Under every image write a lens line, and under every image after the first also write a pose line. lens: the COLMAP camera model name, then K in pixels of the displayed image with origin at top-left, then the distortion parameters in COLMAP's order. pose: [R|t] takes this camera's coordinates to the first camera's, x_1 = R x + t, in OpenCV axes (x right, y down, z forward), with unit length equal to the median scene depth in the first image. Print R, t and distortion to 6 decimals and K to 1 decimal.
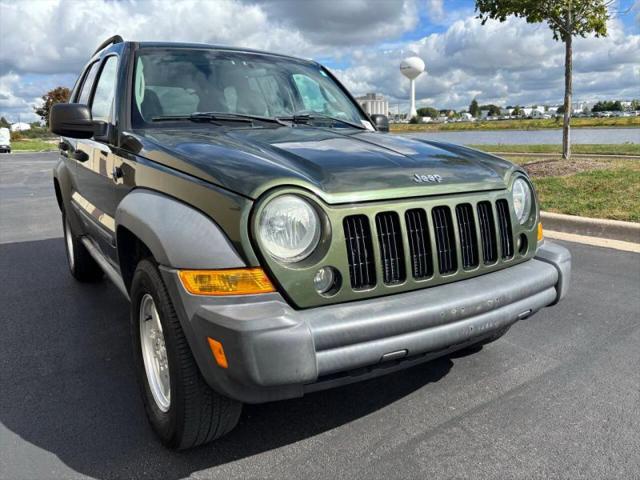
lens RADIAL K [[494.8, 0, 321.5], [0, 494.8, 227.3], [0, 0, 1]] dist [0.021772, 0.003504]
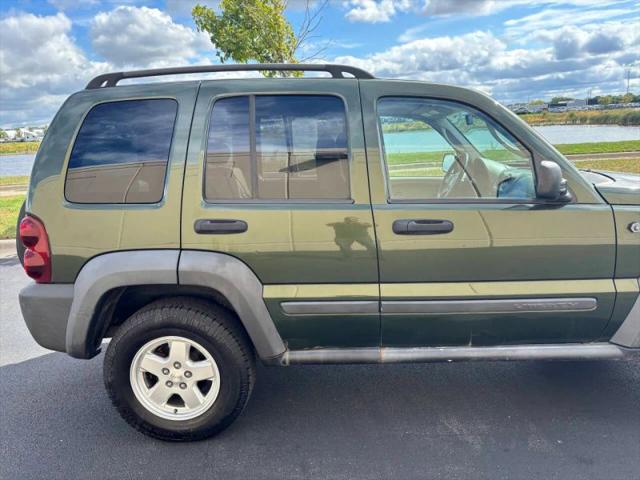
lens RADIAL K [[487.8, 0, 324.3], [0, 487.8, 235.8], [0, 0, 1]] dist [0.051779, -0.065507]
pose [[0.583137, -0.175265, 0.793243, -0.438656], [0.193660, 0.978290, 0.073785, -0.080433], [-0.788953, 0.110593, 0.604418, 0.253766]]
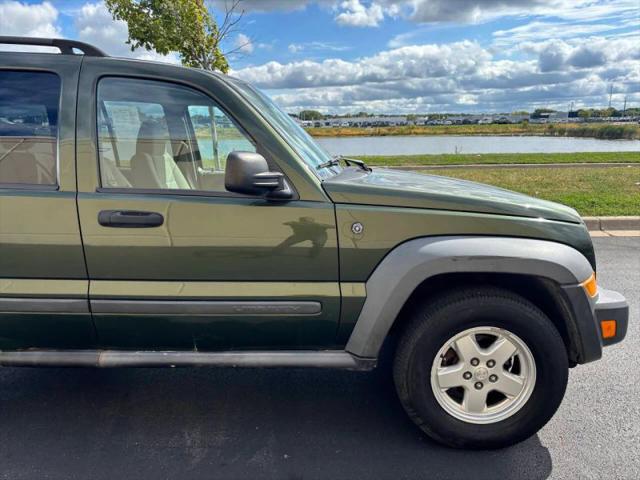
lens RADIAL K [[487.8, 0, 324.3], [0, 487.8, 235.8], [0, 0, 1]] dist [0.051779, -0.065507]
pose [[0.563101, -0.152642, 0.812168, -0.335057], [0.157629, 0.984588, 0.075759, -0.048724], [-0.811215, 0.085361, 0.578484, 0.148477]]
